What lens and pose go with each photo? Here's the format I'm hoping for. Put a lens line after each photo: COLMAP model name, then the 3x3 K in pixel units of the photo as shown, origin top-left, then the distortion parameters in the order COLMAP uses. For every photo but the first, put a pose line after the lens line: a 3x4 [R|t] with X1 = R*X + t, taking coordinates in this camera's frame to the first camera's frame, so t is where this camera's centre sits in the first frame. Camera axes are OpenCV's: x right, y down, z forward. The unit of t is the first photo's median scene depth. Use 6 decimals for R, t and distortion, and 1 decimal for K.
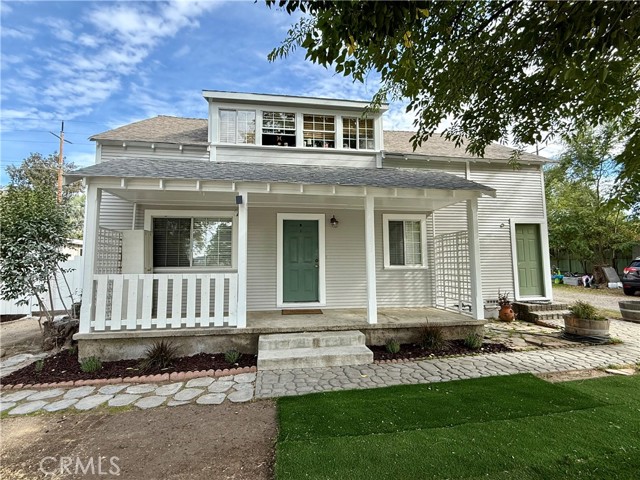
lens RADIAL K [[313.6, 0, 321.7], [0, 313.6, 238.9], [0, 0, 1]] dist [0.001458, -0.000248]
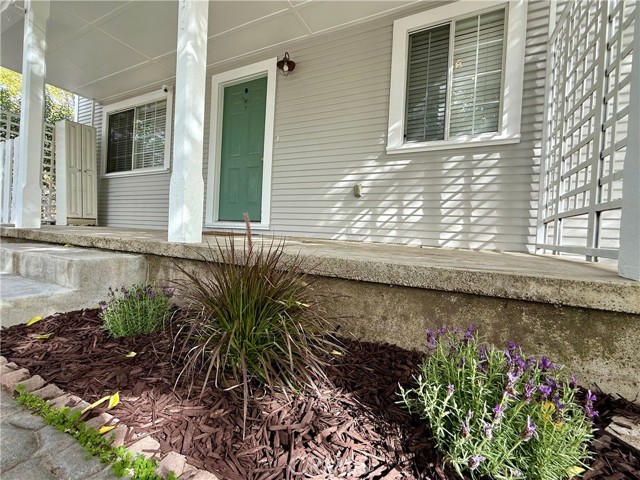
lens RADIAL K [[280.8, 0, 321.1], [0, 280.8, 238.8], [0, 0, 1]] dist [0.000709, 0.000143]
pose [[0.813356, 0.056278, -0.579037, 0.376901], [-0.002786, 0.995675, 0.092858, 0.188328], [0.581759, -0.073913, 0.809996, 0.671717]]
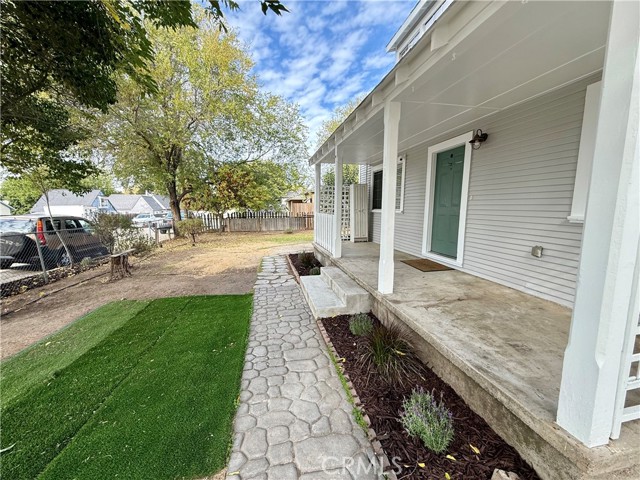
lens RADIAL K [[255.2, 0, 320.0], [0, 255.2, 240.0], [0, 0, 1]] dist [-0.005238, -0.000177]
pose [[0.046985, 0.137125, -0.989439, 0.575200], [0.083128, 0.986560, 0.140674, 0.045127], [0.995431, -0.088860, 0.034955, 0.678129]]
